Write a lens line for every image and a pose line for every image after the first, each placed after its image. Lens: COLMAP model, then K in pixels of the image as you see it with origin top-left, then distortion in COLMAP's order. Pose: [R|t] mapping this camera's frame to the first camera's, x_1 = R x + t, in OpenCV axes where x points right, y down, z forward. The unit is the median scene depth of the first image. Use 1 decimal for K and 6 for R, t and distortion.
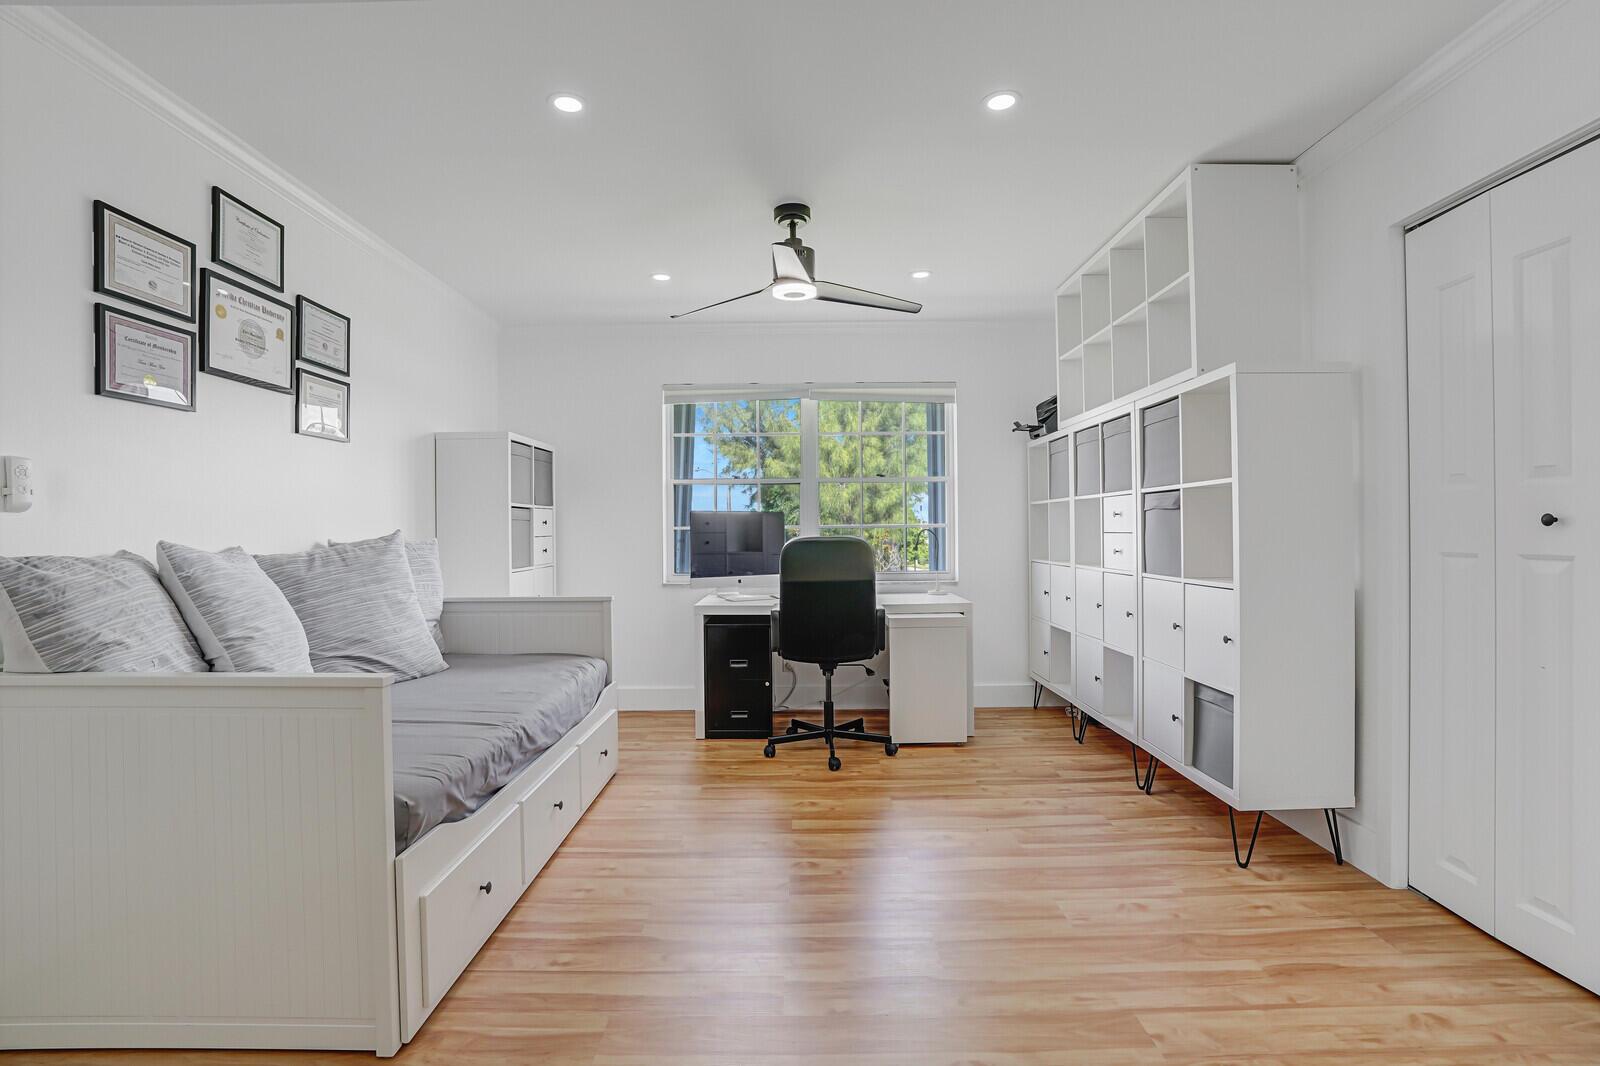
lens RADIAL K [[736.9, 0, 804.0], [0, 736.9, 534.2], [0, 0, 1]] dist [-0.004023, 0.004386]
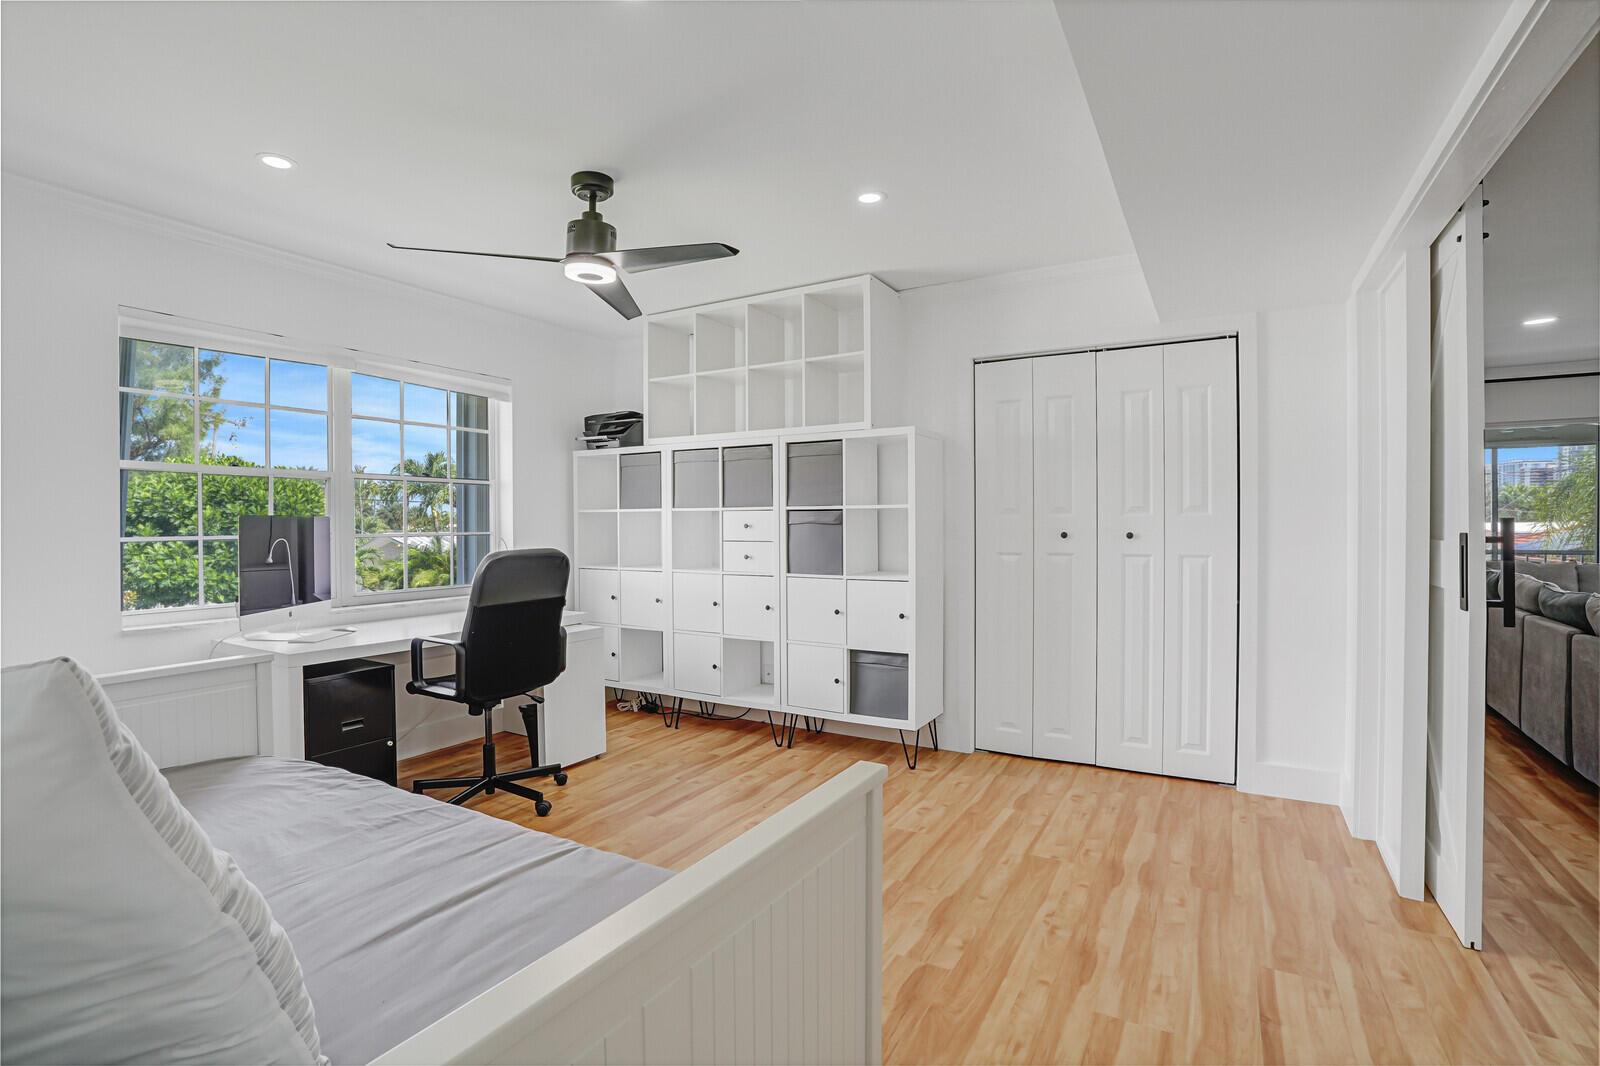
lens RADIAL K [[736.9, 0, 806.5], [0, 736.9, 530.2], [0, 0, 1]] dist [-0.004023, 0.004386]
pose [[0.539443, 0.003757, 0.842014, -0.591357], [0.004451, 0.999963, -0.007313, -0.011995], [-0.842011, 0.007693, 0.539406, 0.294564]]
